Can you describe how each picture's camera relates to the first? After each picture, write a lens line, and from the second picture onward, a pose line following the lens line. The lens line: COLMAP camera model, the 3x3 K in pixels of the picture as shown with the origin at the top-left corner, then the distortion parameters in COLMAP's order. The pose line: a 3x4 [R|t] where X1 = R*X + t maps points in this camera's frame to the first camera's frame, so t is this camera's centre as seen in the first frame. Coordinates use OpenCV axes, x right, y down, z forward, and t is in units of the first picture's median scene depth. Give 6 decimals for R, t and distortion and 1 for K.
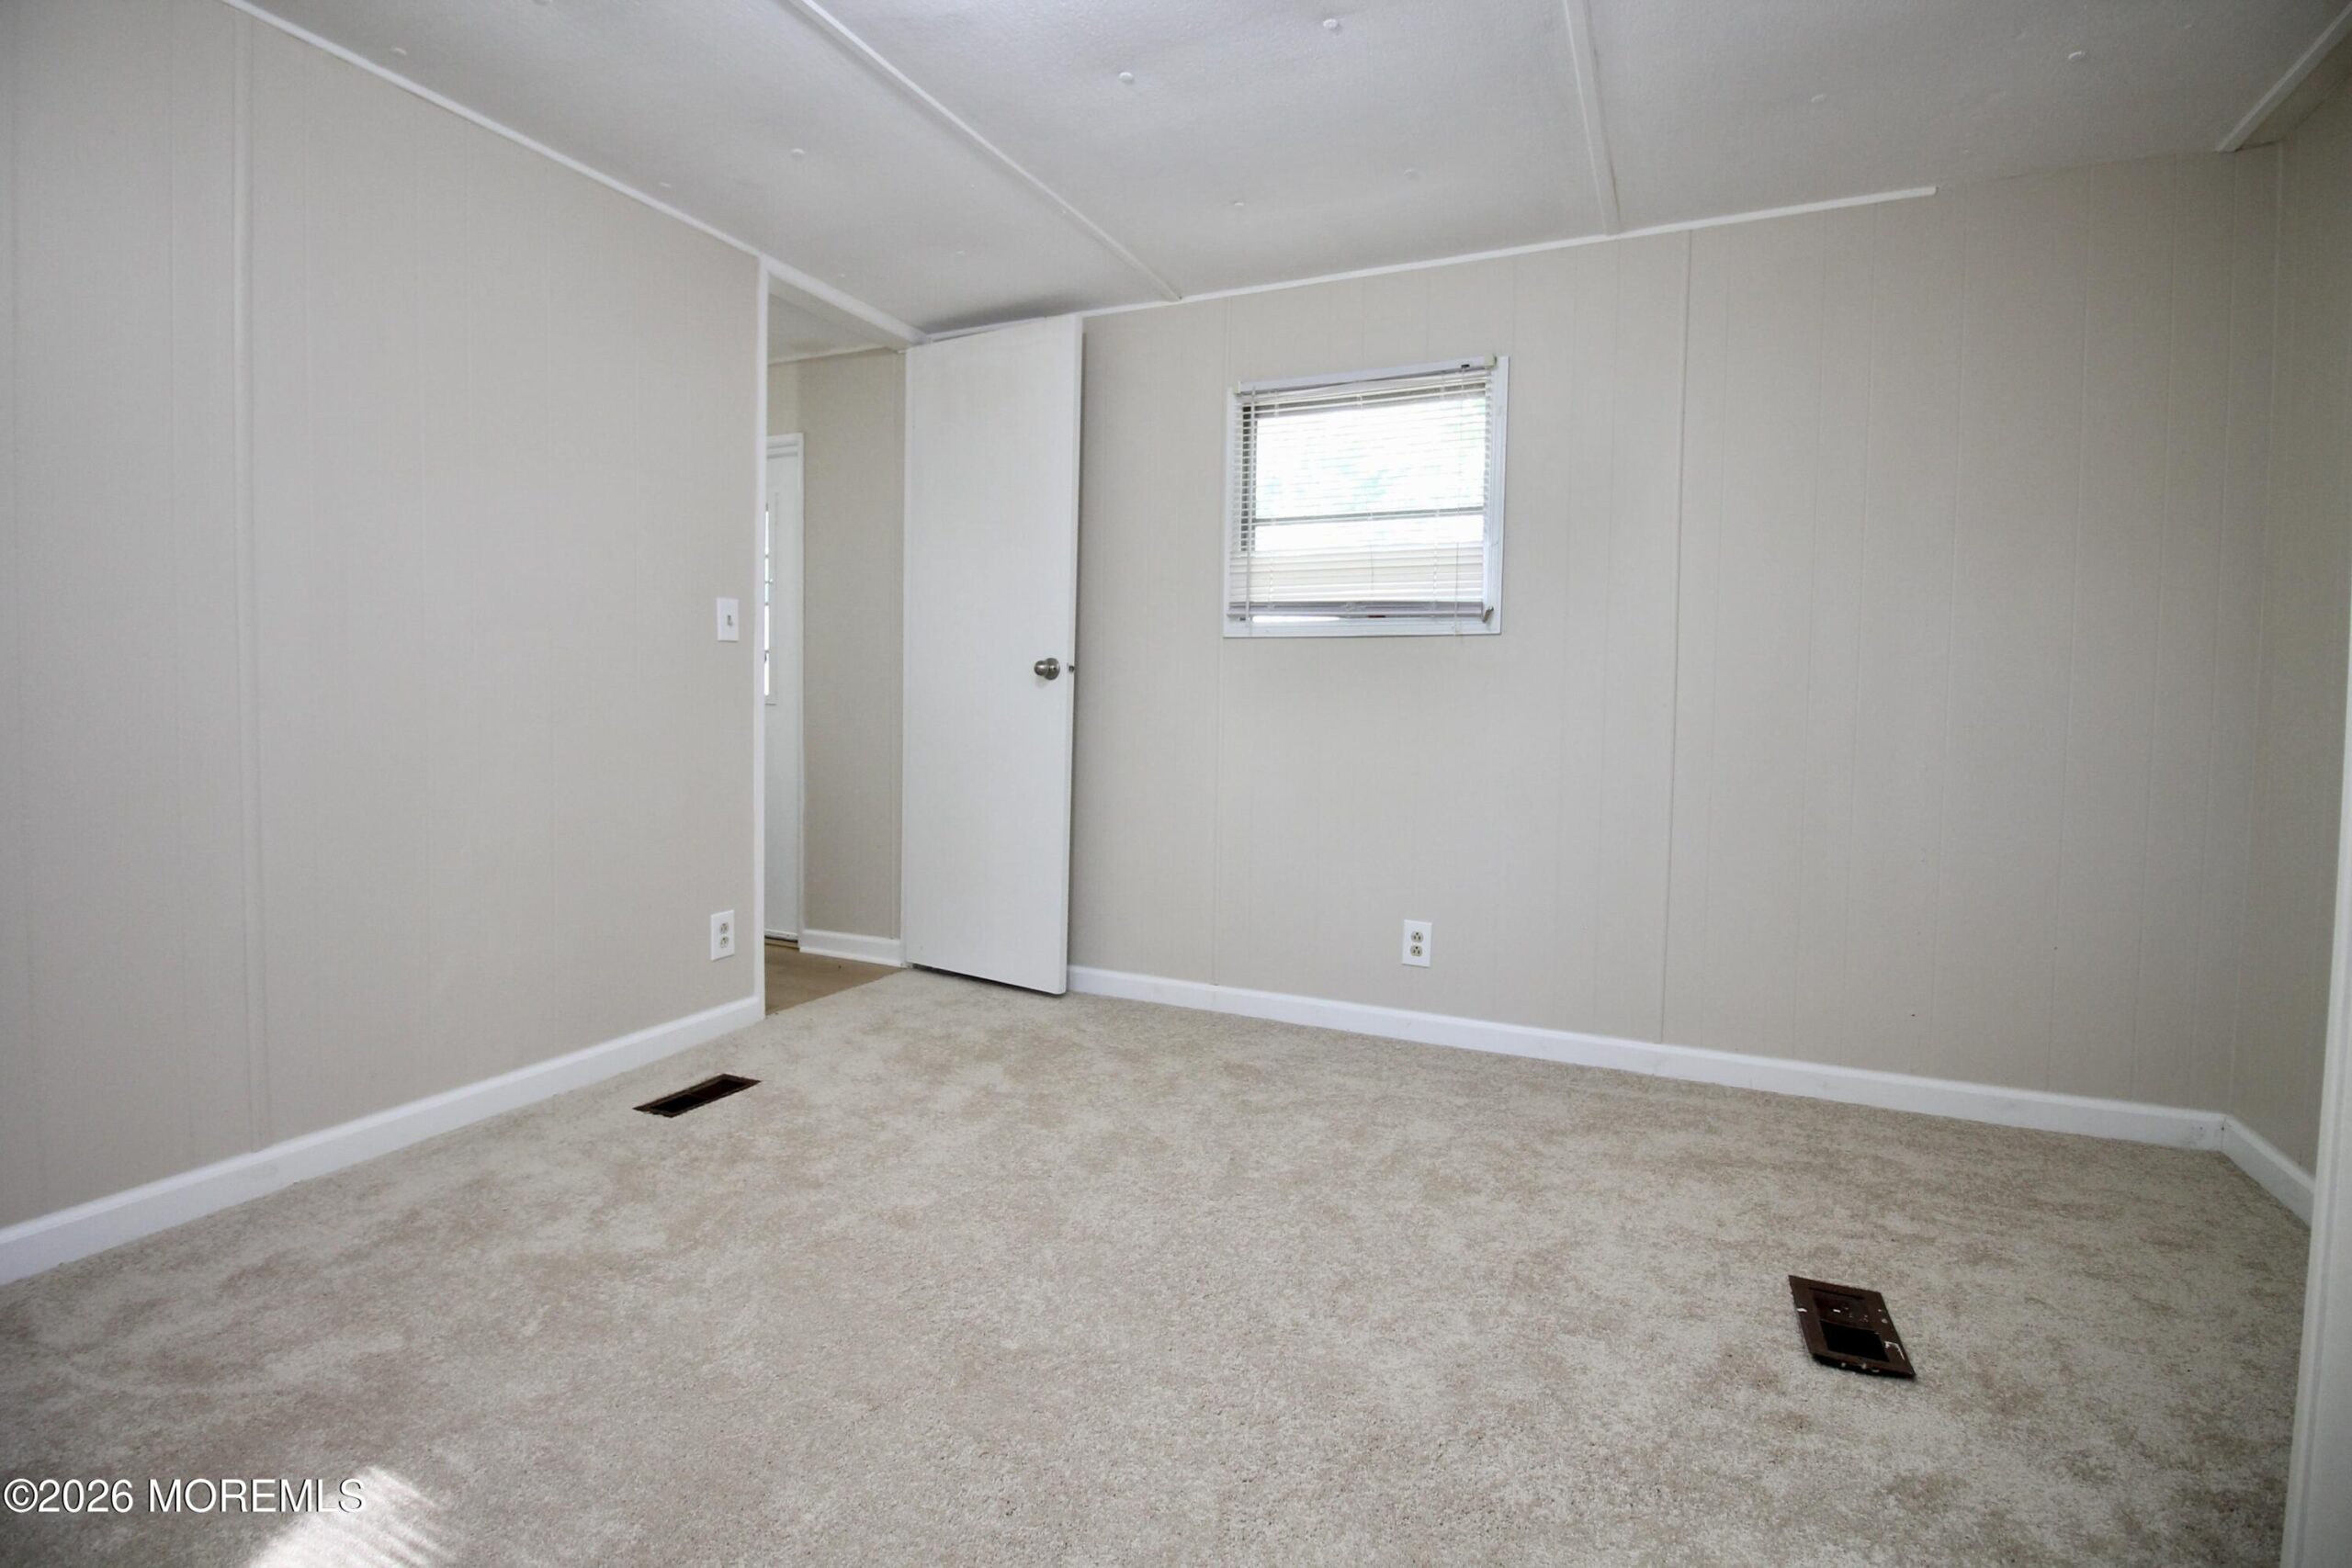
lens RADIAL K [[1099.0, 0, 1178.3], [0, 1099.0, 767.0], [0, 0, 1]] dist [-0.004110, -0.011073]
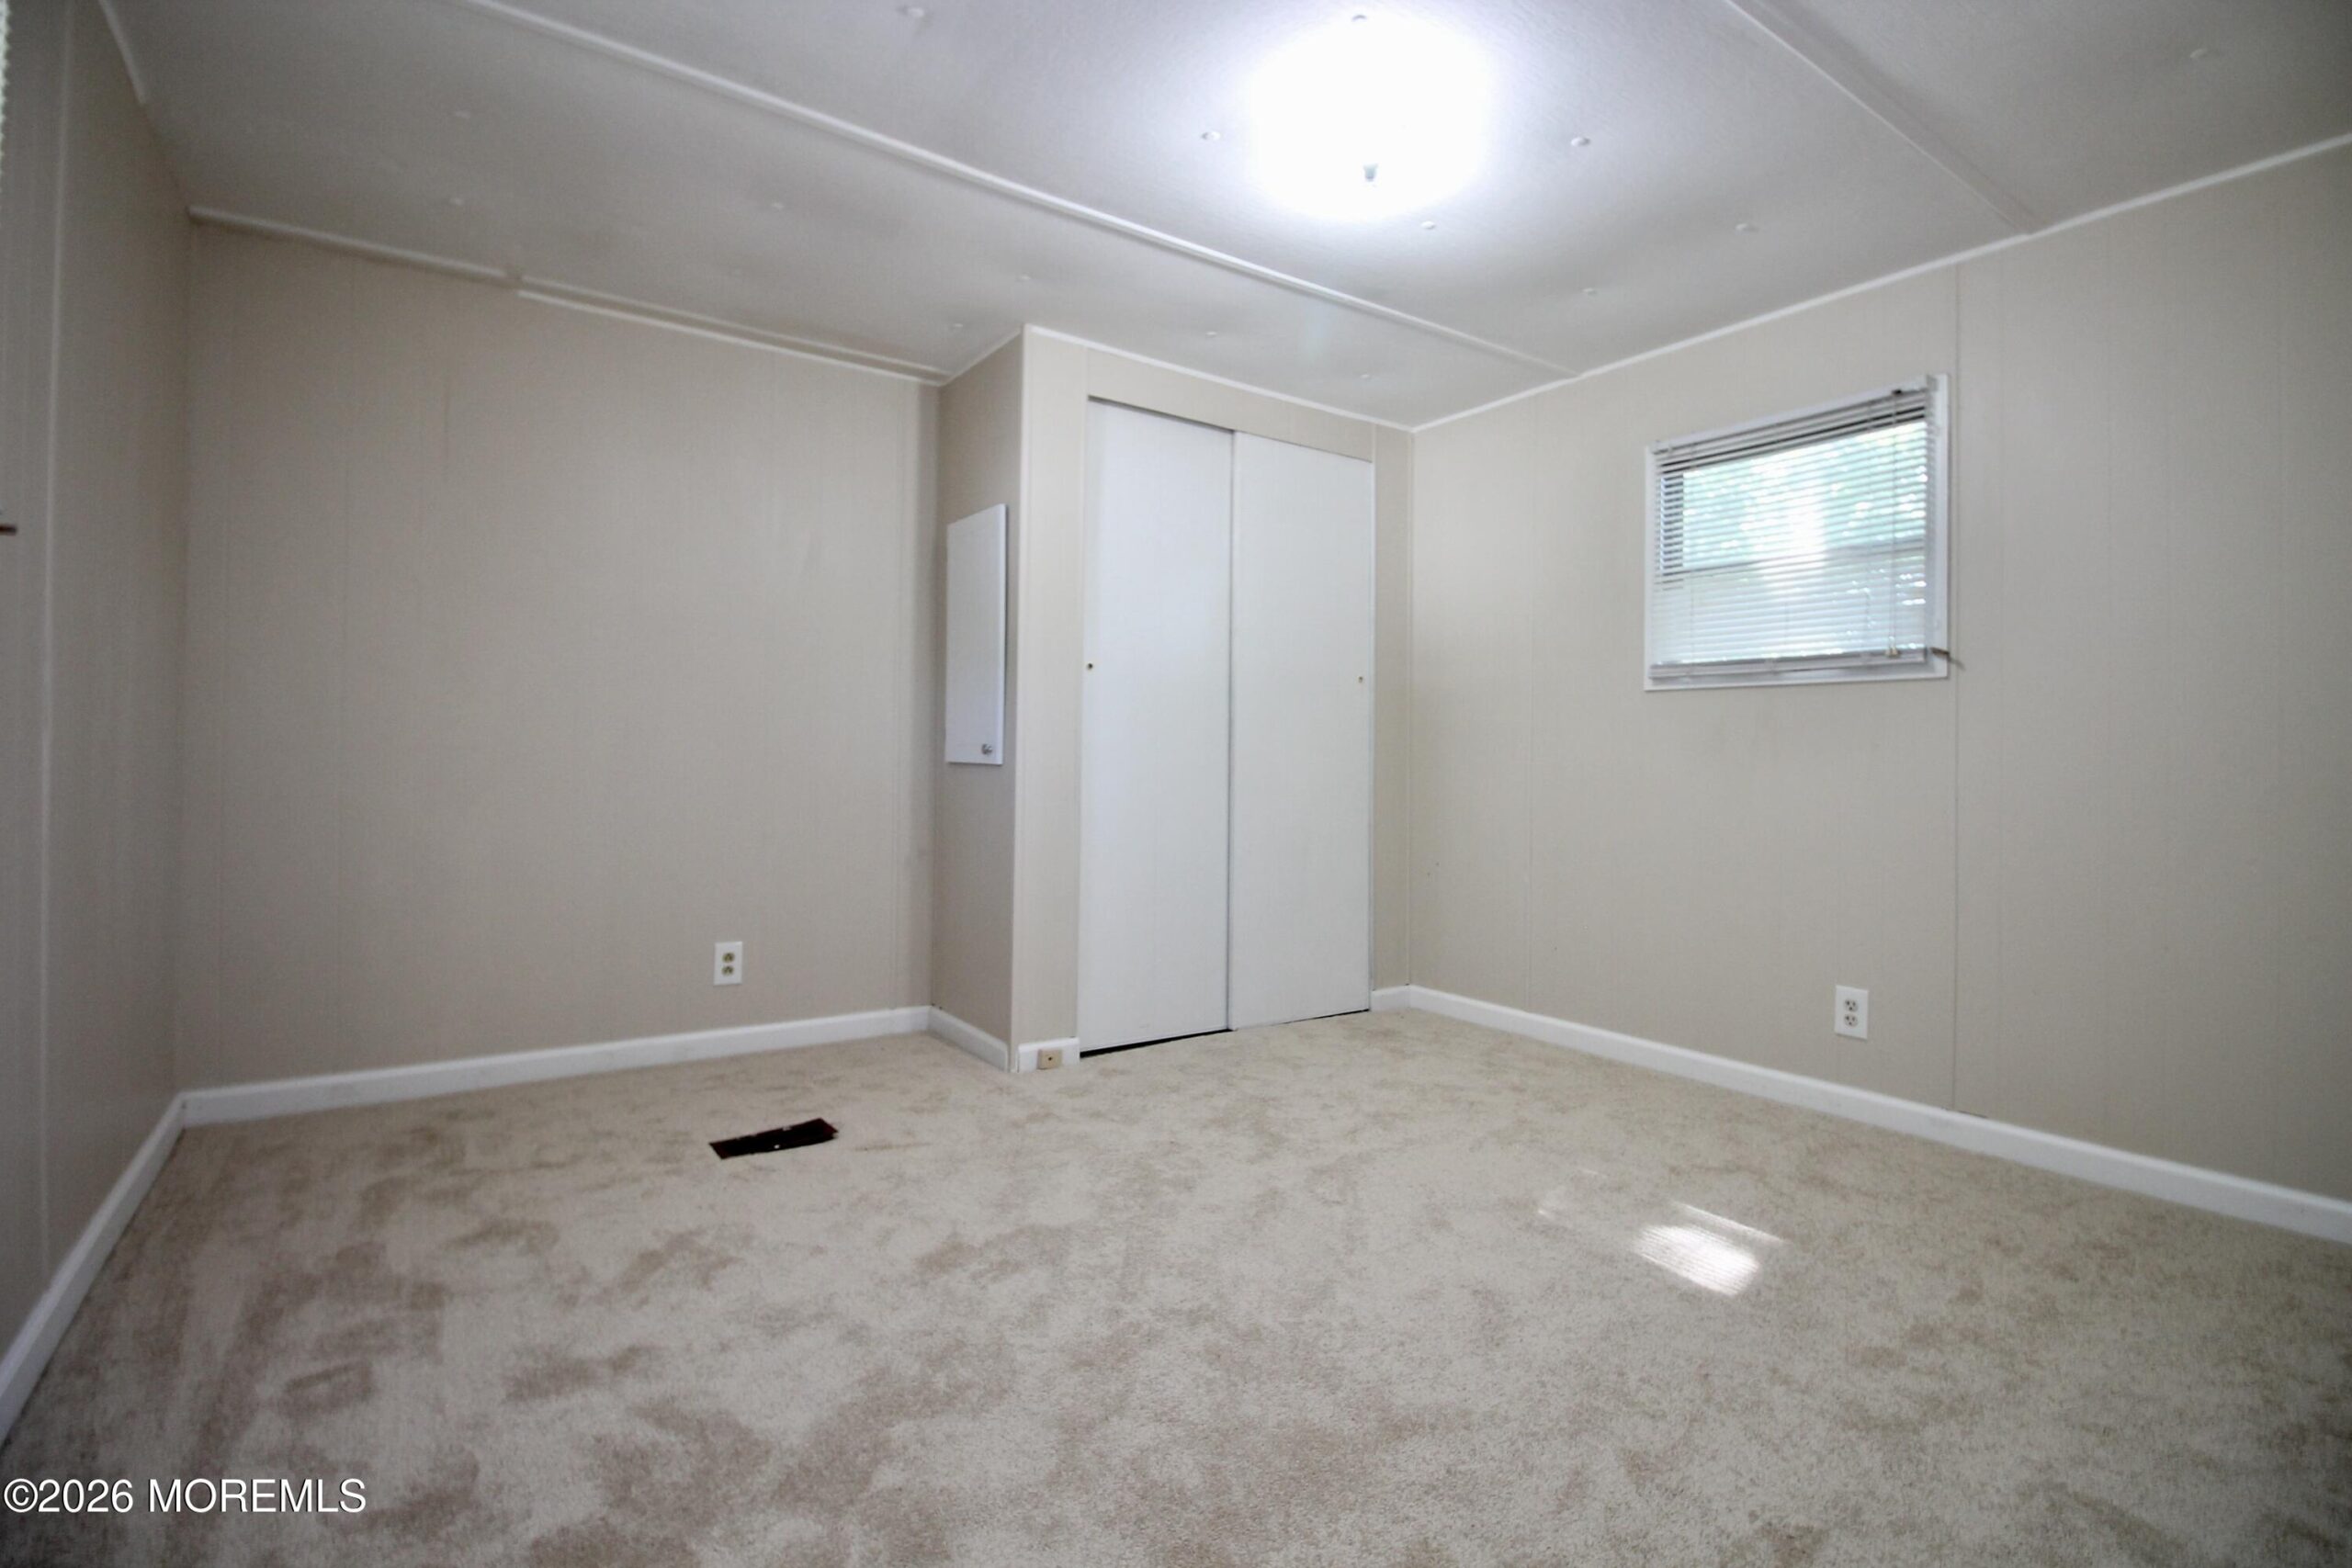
lens RADIAL K [[1099.0, 0, 1180.9], [0, 1099.0, 759.1], [0, 0, 1]] dist [-0.004110, -0.011073]
pose [[0.863965, -0.006899, -0.503504, 0.200569], [-0.021873, 0.998448, -0.051213, 0.007999], [0.503076, 0.055259, 0.862474, -0.092883]]
